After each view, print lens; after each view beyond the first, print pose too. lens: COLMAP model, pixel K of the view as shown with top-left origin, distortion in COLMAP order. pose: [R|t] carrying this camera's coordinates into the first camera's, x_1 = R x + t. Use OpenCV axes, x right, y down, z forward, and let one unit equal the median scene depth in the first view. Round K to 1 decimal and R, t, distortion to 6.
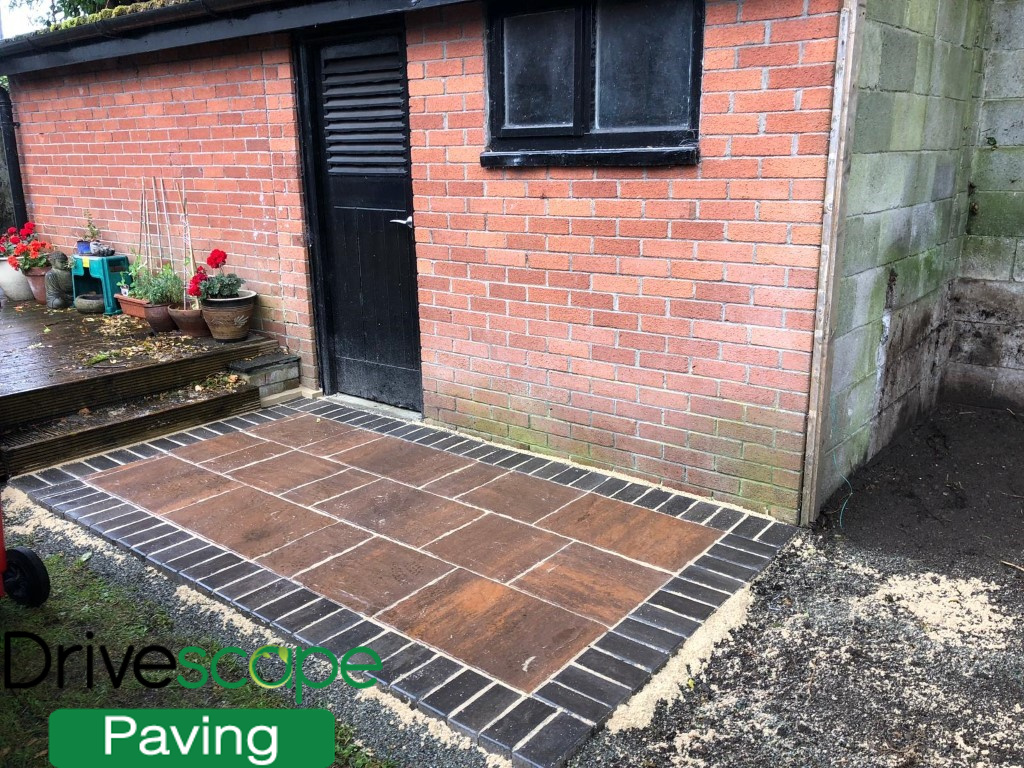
lens RADIAL K [[858.6, 0, 512.0], [0, 858.6, 384.0], [0, 0, 1]] dist [0.051416, -0.060011]
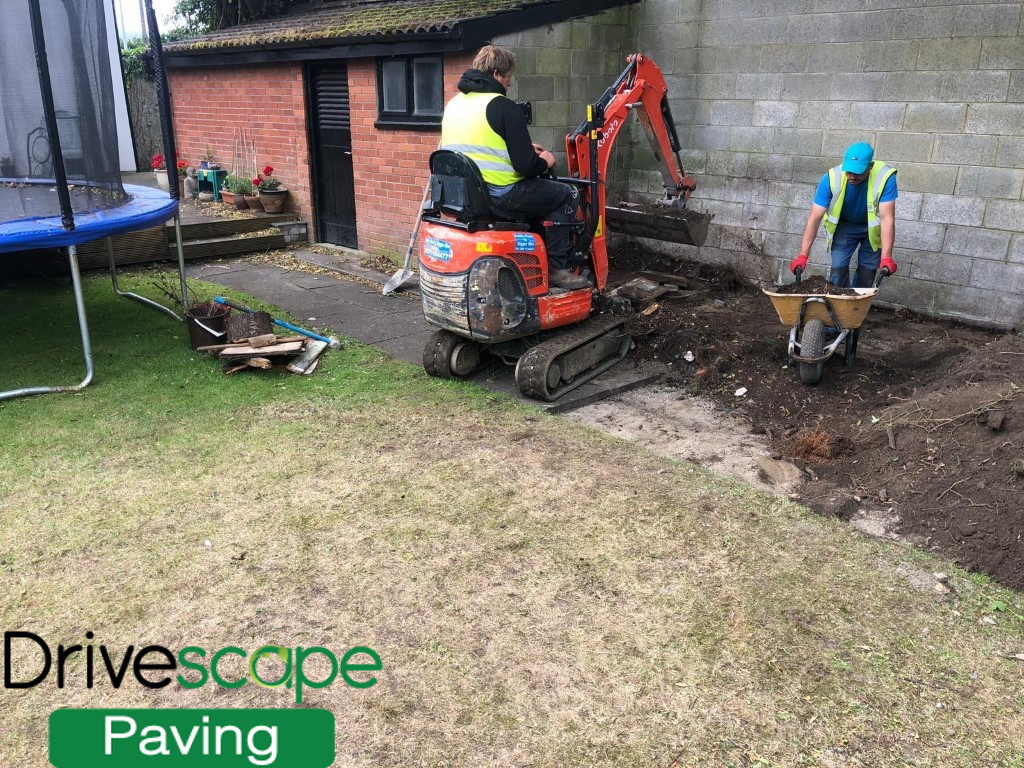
lens RADIAL K [[858.6, 0, 512.0], [0, 858.6, 384.0], [0, 0, 1]] dist [0.051416, -0.060011]
pose [[0.992015, 0.056661, -0.112679, 0.469651], [-0.050317, 0.997026, 0.058368, 0.201319], [0.115651, -0.052232, 0.991916, -0.934738]]
